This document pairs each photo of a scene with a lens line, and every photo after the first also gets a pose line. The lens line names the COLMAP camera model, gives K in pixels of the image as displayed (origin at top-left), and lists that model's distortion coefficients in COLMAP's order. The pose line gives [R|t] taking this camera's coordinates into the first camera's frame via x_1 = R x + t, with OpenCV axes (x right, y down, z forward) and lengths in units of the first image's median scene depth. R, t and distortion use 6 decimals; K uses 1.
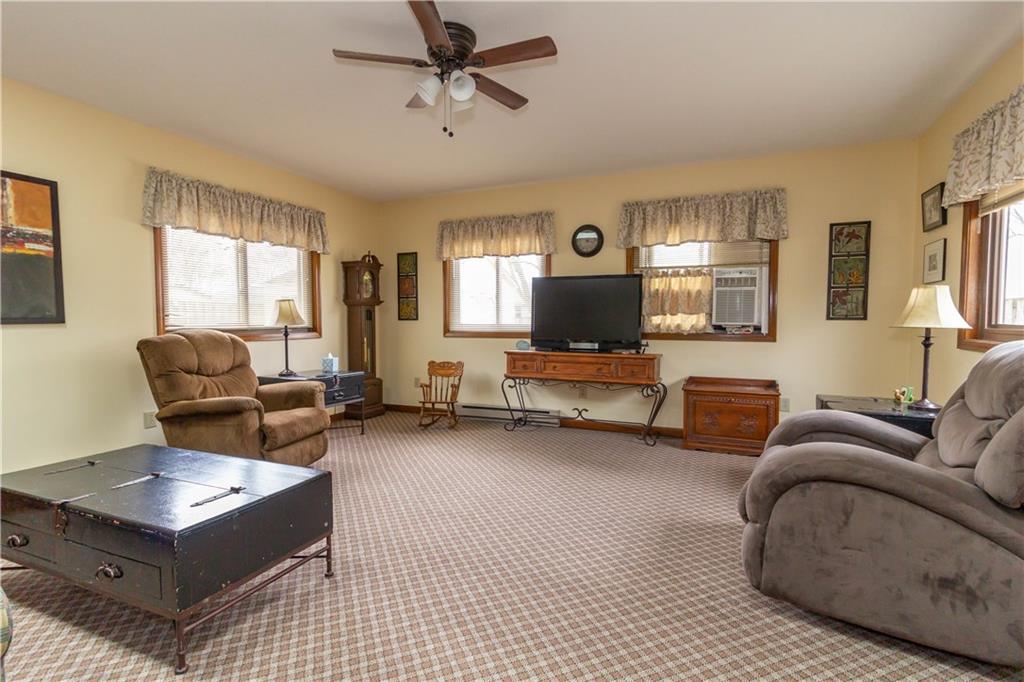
lens RADIAL K [[484.1, 0, 508.5], [0, 484.1, 342.7], [0, 0, 1]] dist [0.003967, 0.000595]
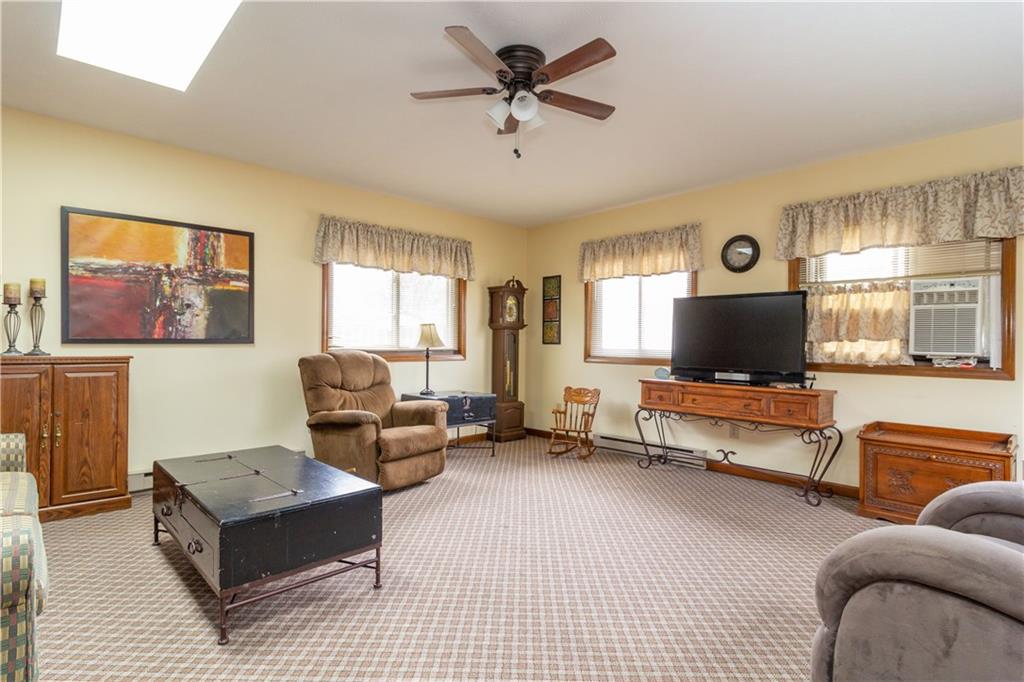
lens RADIAL K [[497.4, 0, 482.0], [0, 497.4, 343.8], [0, 0, 1]] dist [-0.000715, -0.000583]
pose [[0.924384, 0.010683, -0.381315, 0.097047], [-0.028842, 0.998704, -0.041937, -0.001926], [0.380373, 0.049764, 0.923494, 0.028355]]
